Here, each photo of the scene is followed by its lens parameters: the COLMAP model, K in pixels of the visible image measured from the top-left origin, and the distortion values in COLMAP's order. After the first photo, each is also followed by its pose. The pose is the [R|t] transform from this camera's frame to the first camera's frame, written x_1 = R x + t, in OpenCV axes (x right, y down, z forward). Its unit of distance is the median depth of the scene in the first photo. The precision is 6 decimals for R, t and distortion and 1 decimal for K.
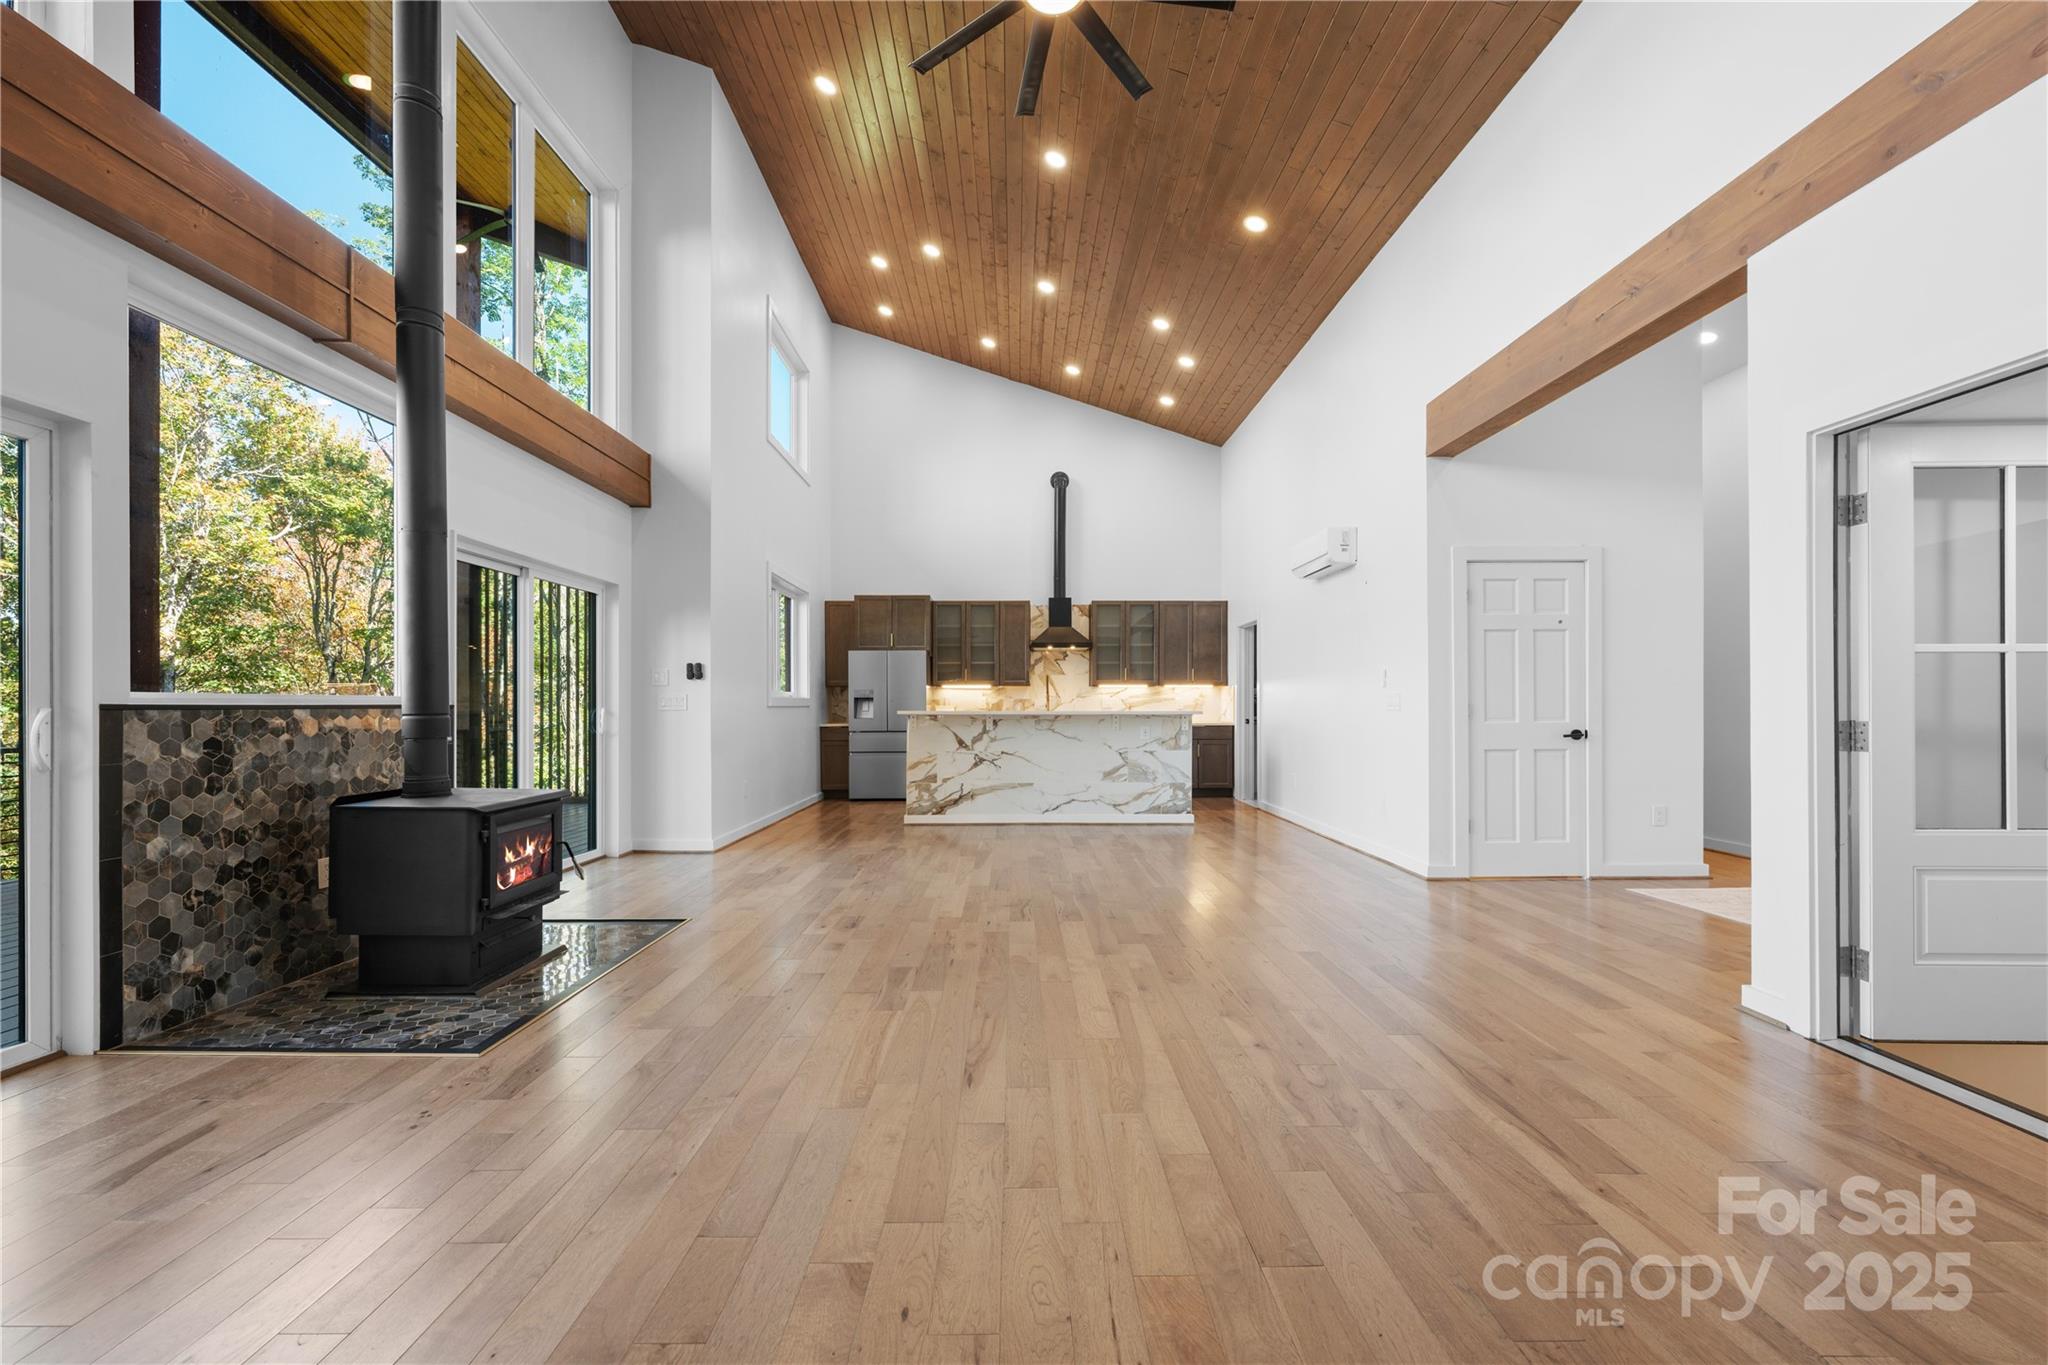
lens RADIAL K [[829.4, 0, 1016.5], [0, 829.4, 704.5], [0, 0, 1]] dist [-0.002367, -0.000491]
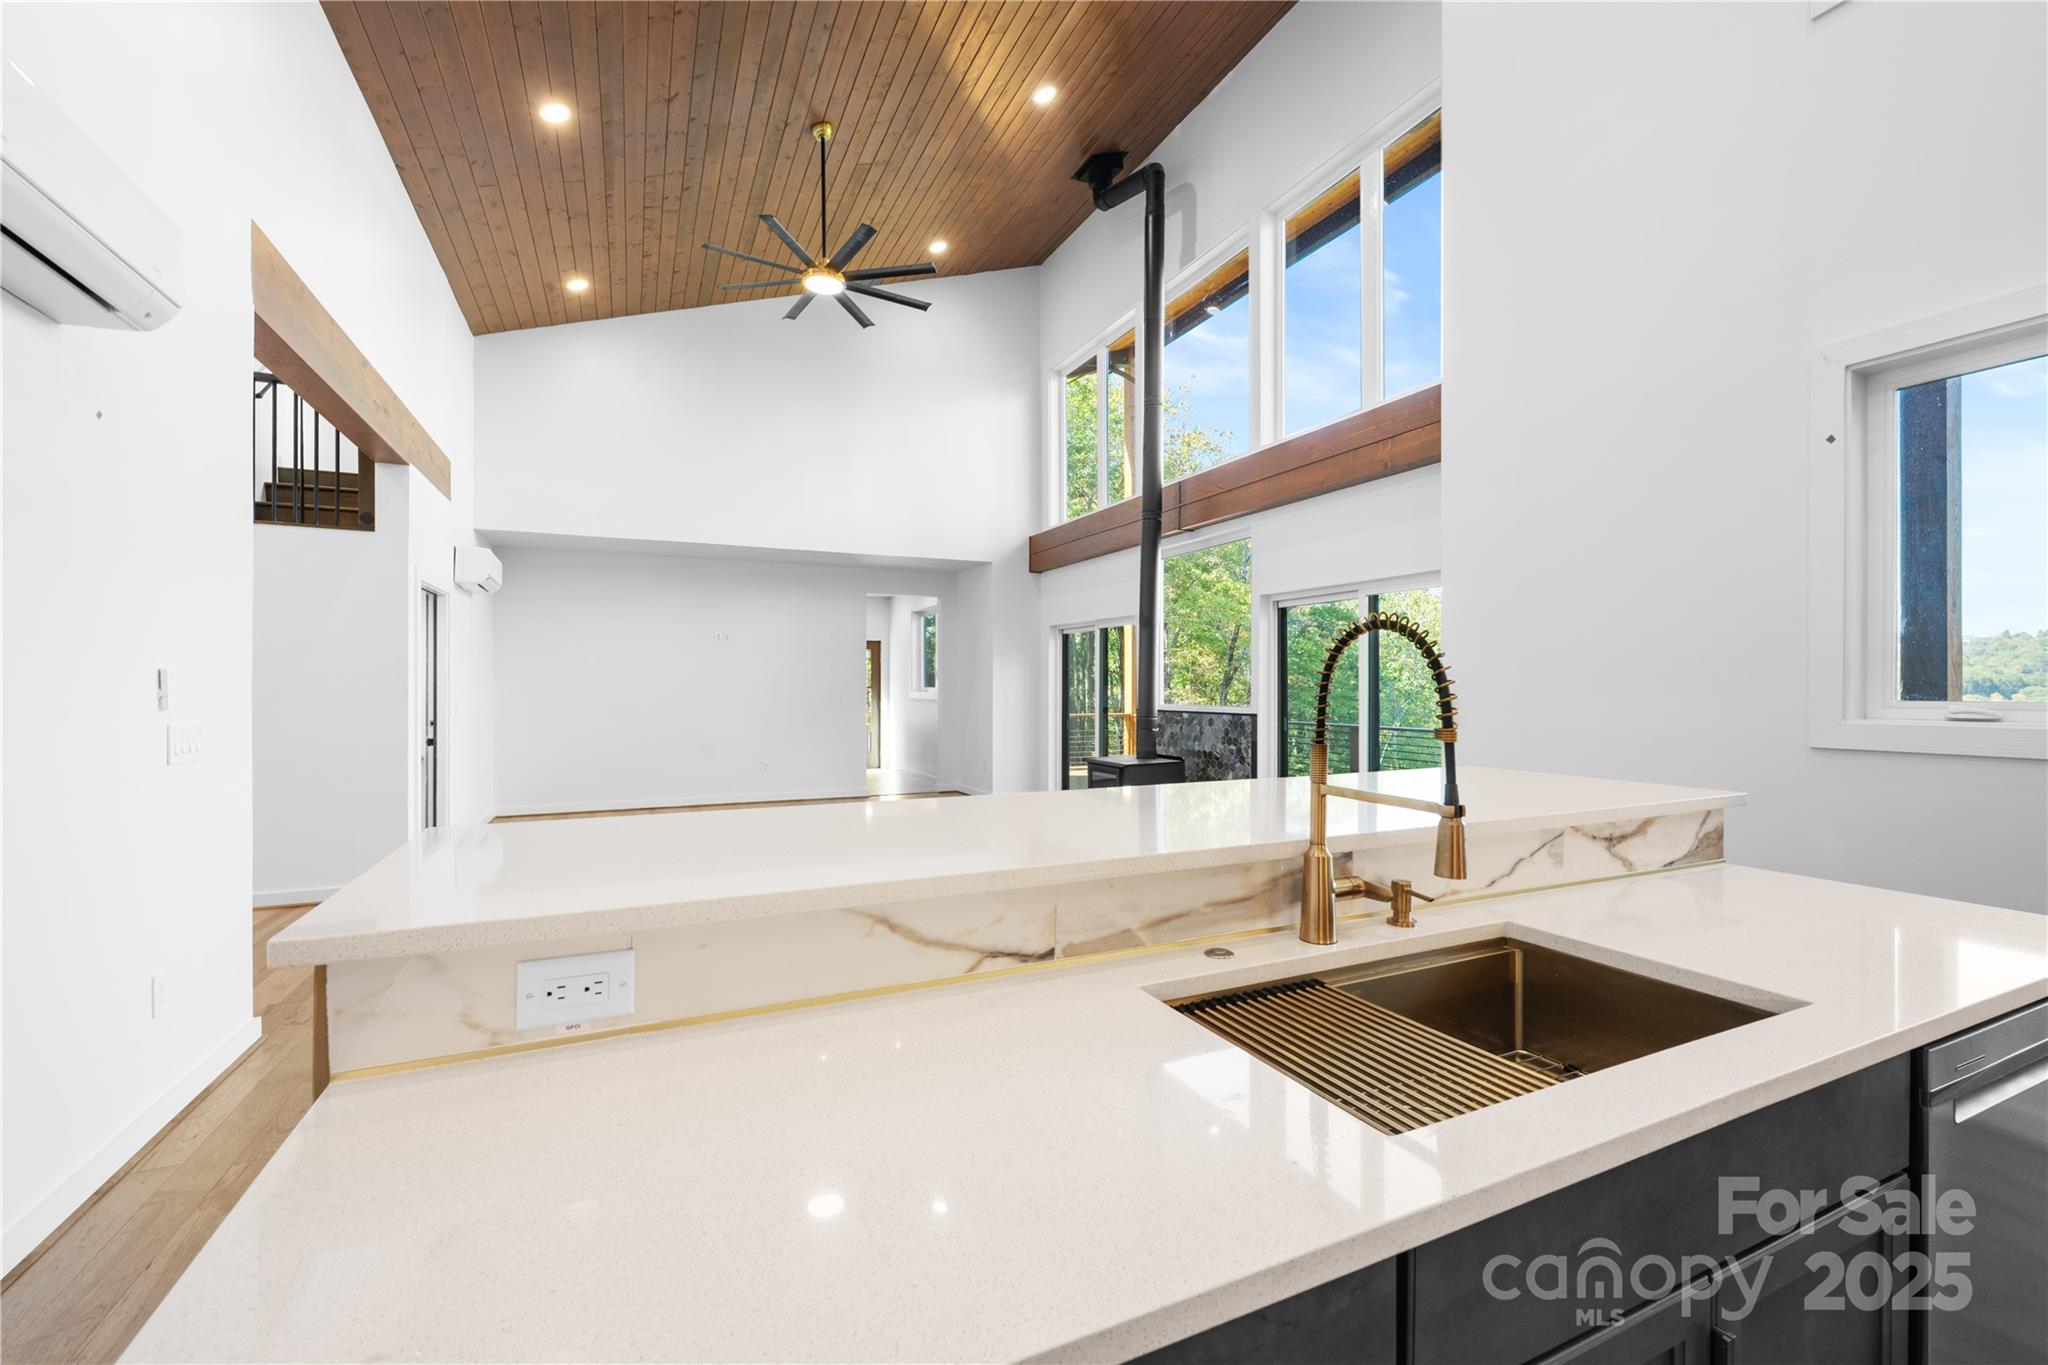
lens RADIAL K [[829.4, 0, 1014.9], [0, 829.4, 690.8], [0, 0, 1]] dist [-0.002367, -0.000491]
pose [[-0.911209, 0.006211, -0.411897, 0.210480], [0.005889, 0.999981, 0.002051, -0.030160], [0.411902, -0.000557, -0.911228, 1.464665]]
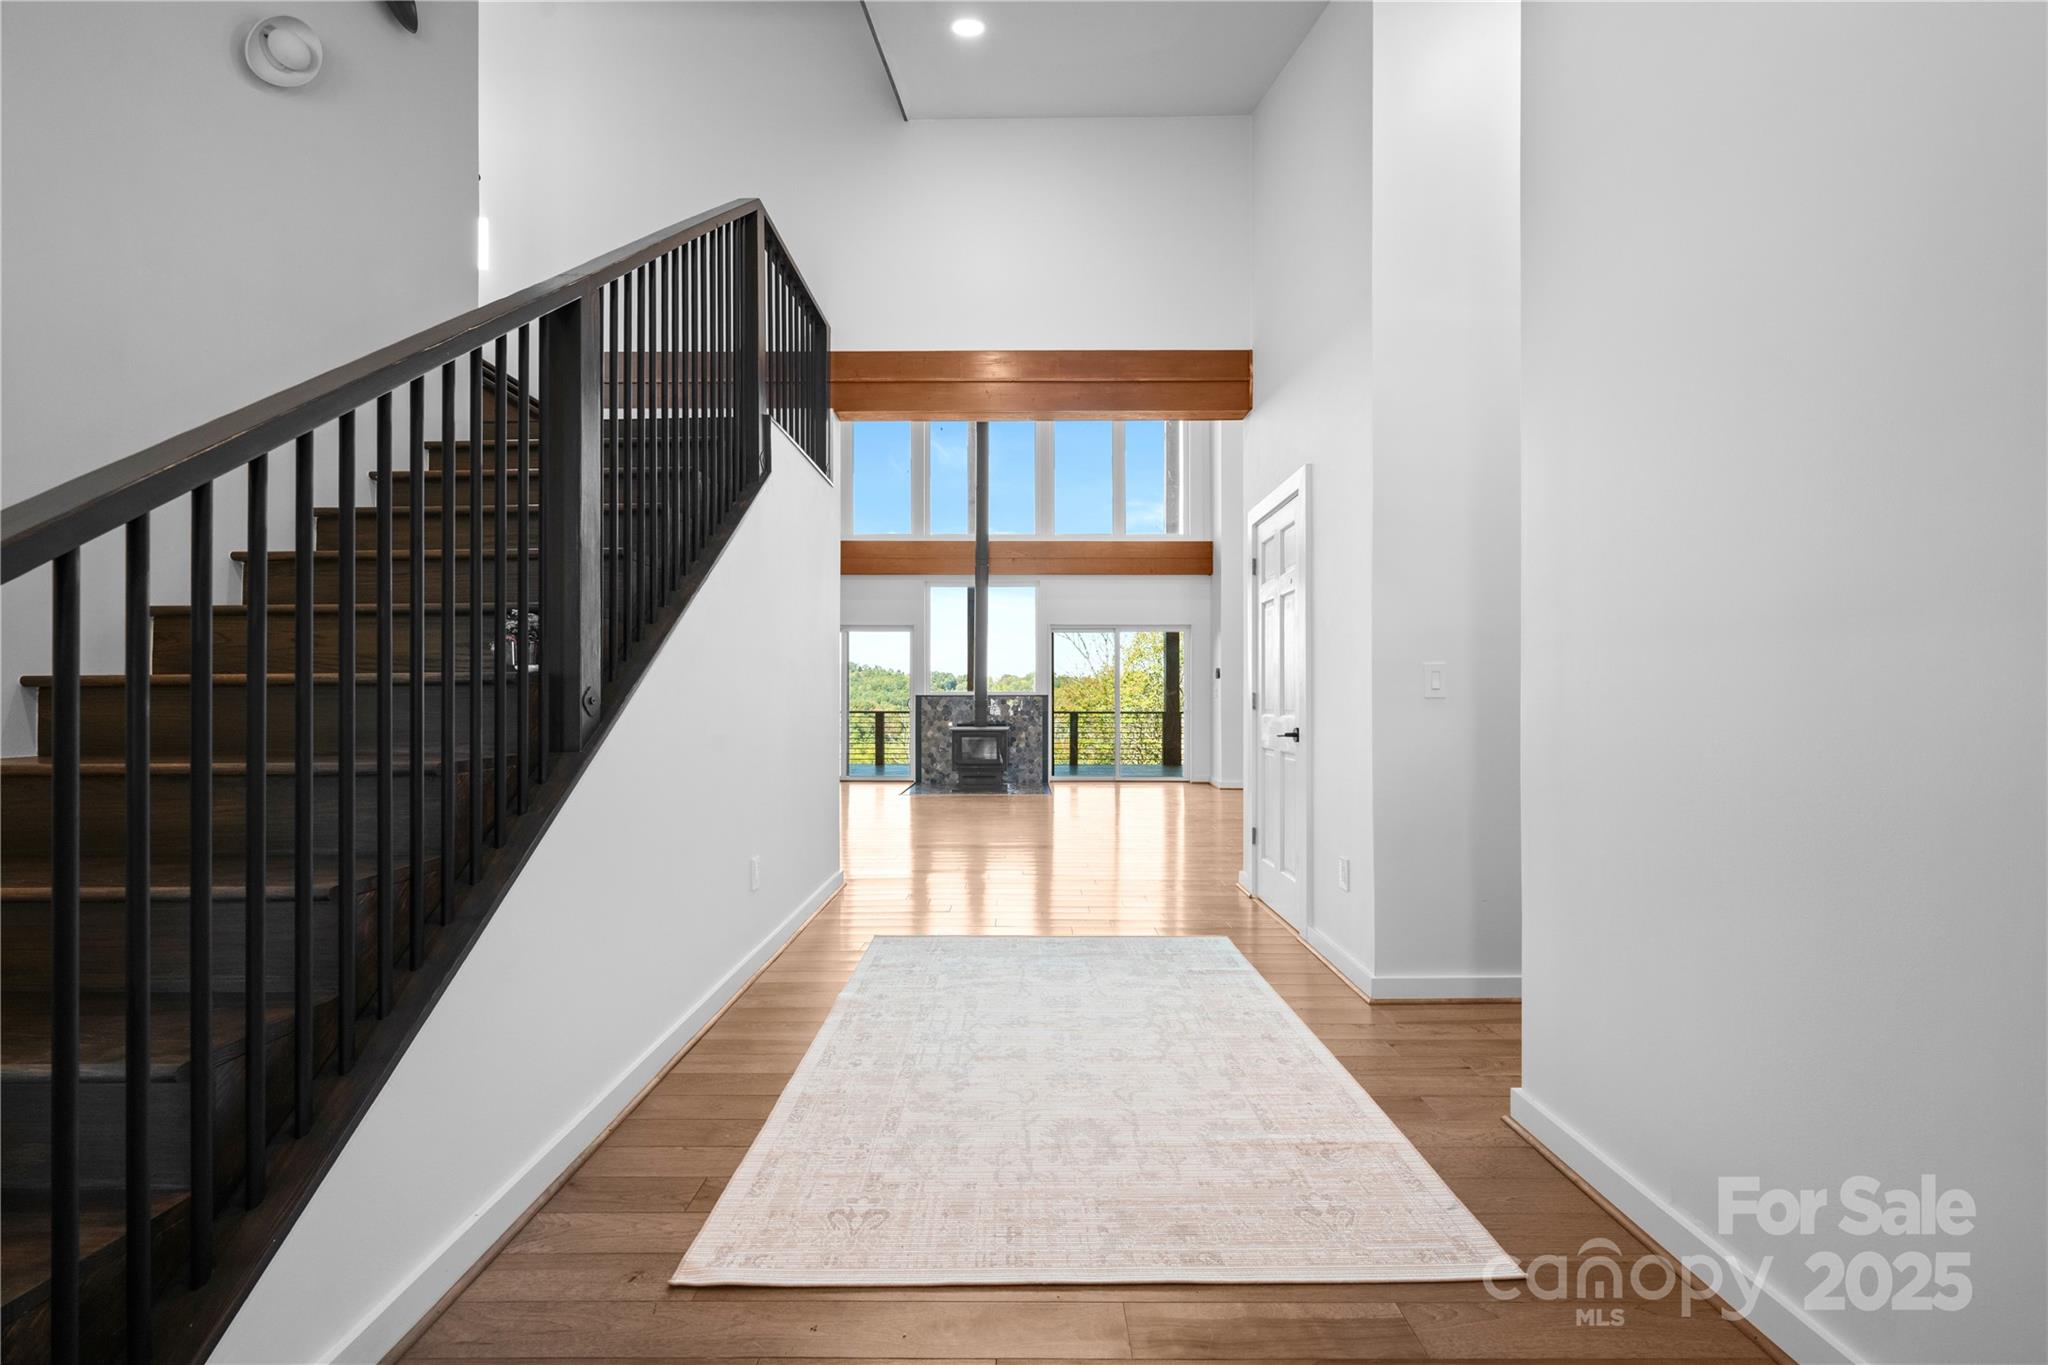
lens RADIAL K [[829.4, 0, 1030.6], [0, 829.4, 681.5], [0, 0, 1]] dist [-0.002367, -0.000491]
pose [[0.001616, -0.016542, -0.999862, 1.198417], [0.004907, 0.999851, -0.016534, 0.000815], [0.999987, -0.004879, 0.001697, 0.642093]]
